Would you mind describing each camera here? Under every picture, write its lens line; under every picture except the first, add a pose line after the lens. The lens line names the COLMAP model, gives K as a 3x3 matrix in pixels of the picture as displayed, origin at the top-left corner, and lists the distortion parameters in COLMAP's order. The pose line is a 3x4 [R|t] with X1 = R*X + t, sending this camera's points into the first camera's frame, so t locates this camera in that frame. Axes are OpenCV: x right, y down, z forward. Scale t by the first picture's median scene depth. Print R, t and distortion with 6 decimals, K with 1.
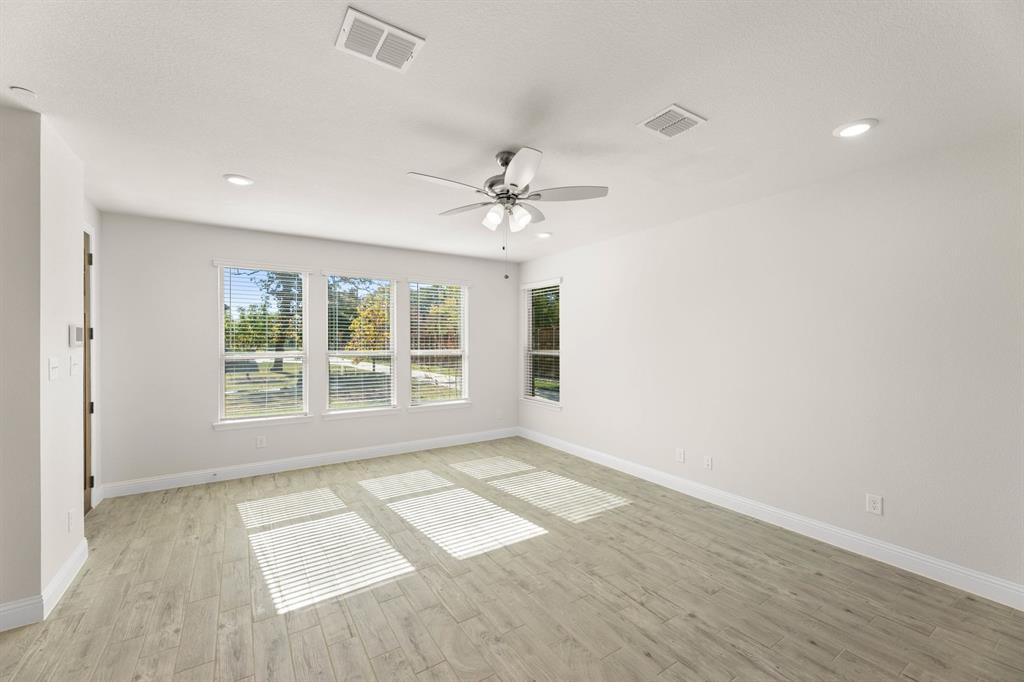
lens RADIAL K [[412.2, 0, 512.0], [0, 412.2, 341.0], [0, 0, 1]] dist [0.001831, -0.000346]
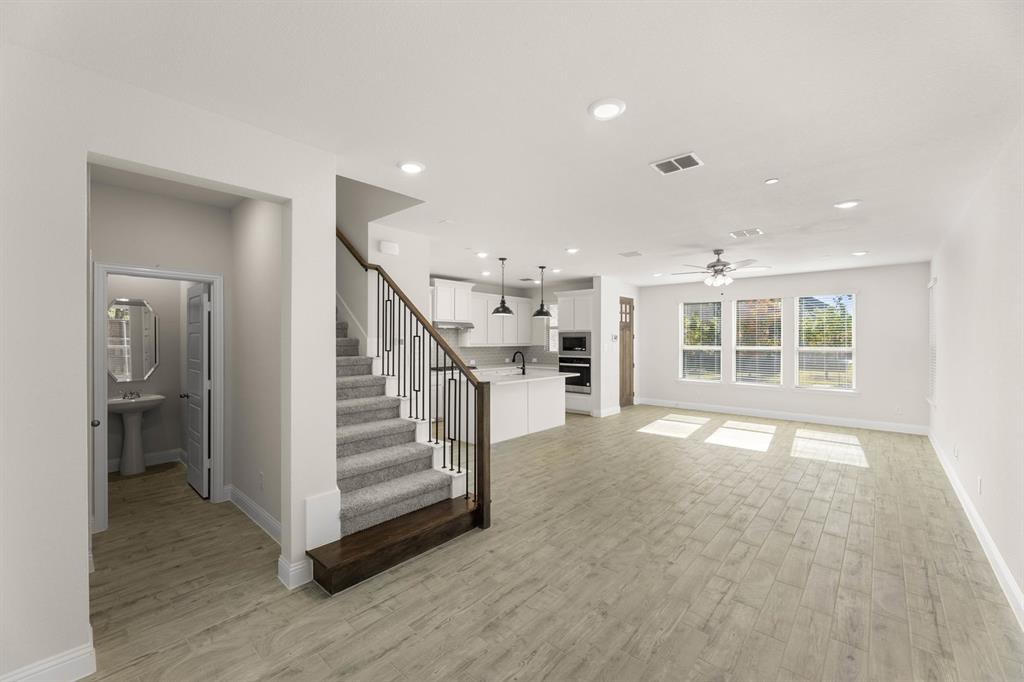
lens RADIAL K [[412.2, 0, 512.0], [0, 412.2, 341.0], [0, 0, 1]] dist [0.001831, -0.000346]
pose [[0.256631, 0.002524, -0.966506, 1.421952], [-0.003588, 0.999992, 0.001659, 0.006914], [0.966503, 0.003042, 0.256638, -0.444824]]
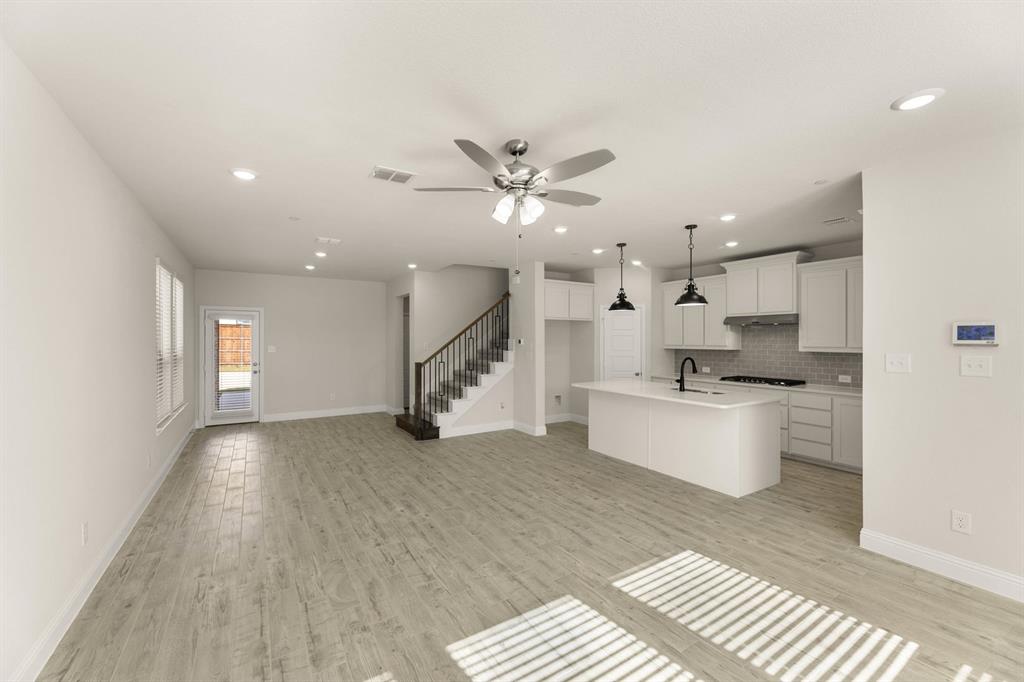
lens RADIAL K [[412.2, 0, 512.0], [0, 412.2, 341.0], [0, 0, 1]] dist [0.001831, -0.000346]
pose [[-0.999735, -0.000459, 0.023011, -0.018692], [-0.000295, 0.999975, 0.007118, -0.004132], [-0.023014, 0.007110, -0.999710, 1.593072]]
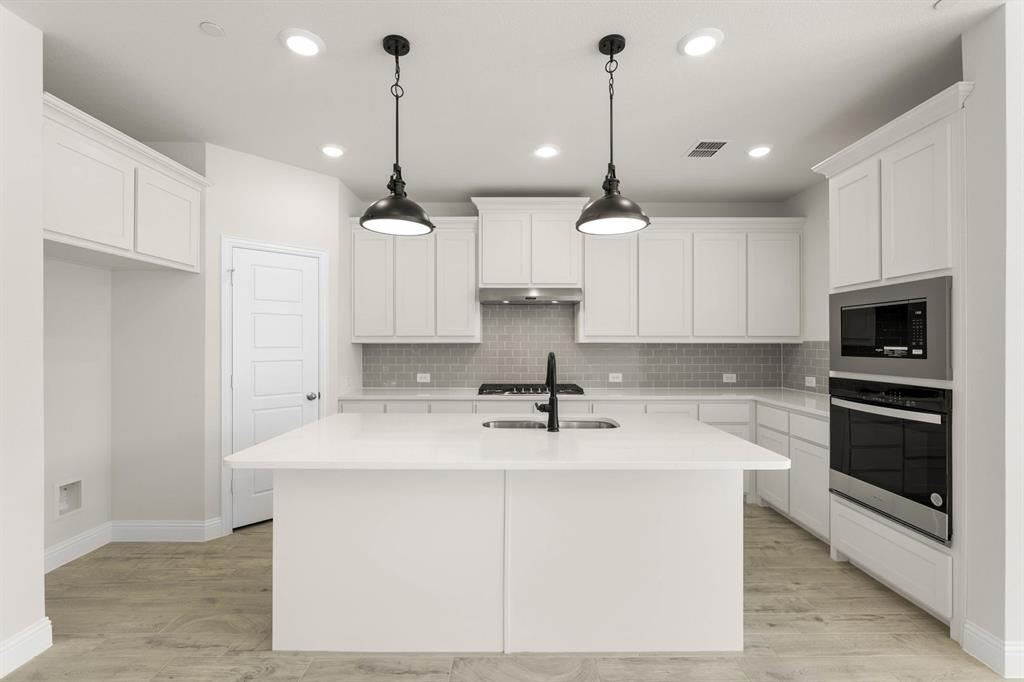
lens RADIAL K [[447.7, 0, 512.0], [0, 447.7, 341.0], [0, 0, 1]] dist [-0.001502, -0.000554]
pose [[-0.551361, -0.002853, -0.834262, 0.023355], [-0.002049, 0.999996, -0.002065, 0.046288], [0.834264, 0.000571, -0.551365, 0.470296]]
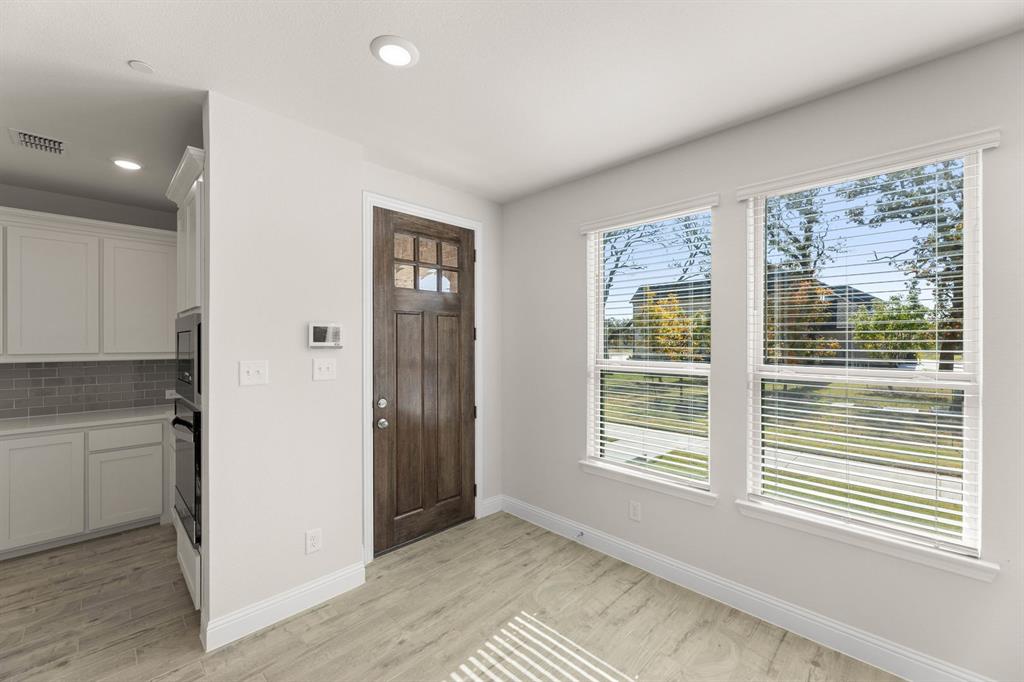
lens RADIAL K [[411.9, 0, 512.0], [0, 411.9, 341.0], [0, 0, 1]] dist [-0.001283, -0.000686]
pose [[0.202991, 0.002511, -0.979177, -0.082183], [-0.001974, 0.999996, 0.002155, -0.004554], [0.979179, 0.001495, 0.202995, 0.988098]]
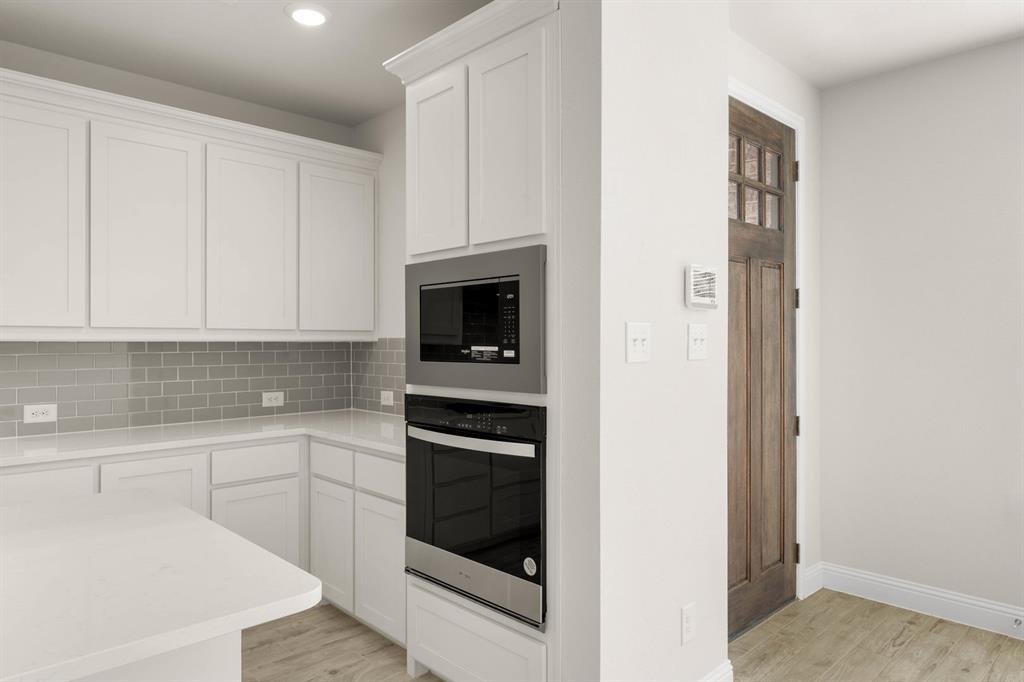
lens RADIAL K [[653.7, 0, 523.2], [0, 653.7, 341.5], [0, 0, 1]] dist [-0.000715, 0.000463]
pose [[0.188457, 0.001188, -0.982081, -0.206113], [-0.001642, 0.999998, 0.000895, 0.046840], [0.982080, 0.001444, 0.188458, 0.495381]]
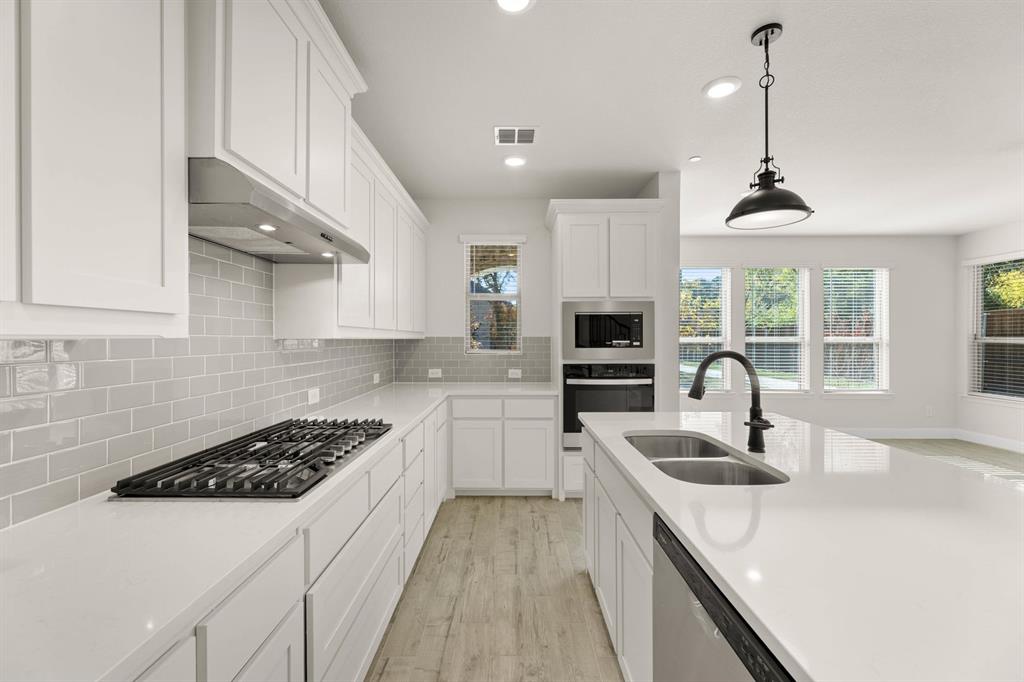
lens RADIAL K [[412.2, 0, 512.0], [0, 412.2, 341.0], [0, 0, 1]] dist [0.001831, -0.000346]
pose [[0.833609, 0.003121, -0.552347, -0.547264], [-0.000827, 0.999990, 0.004403, 0.049214], [0.552355, -0.003214, 0.833603, -0.418772]]
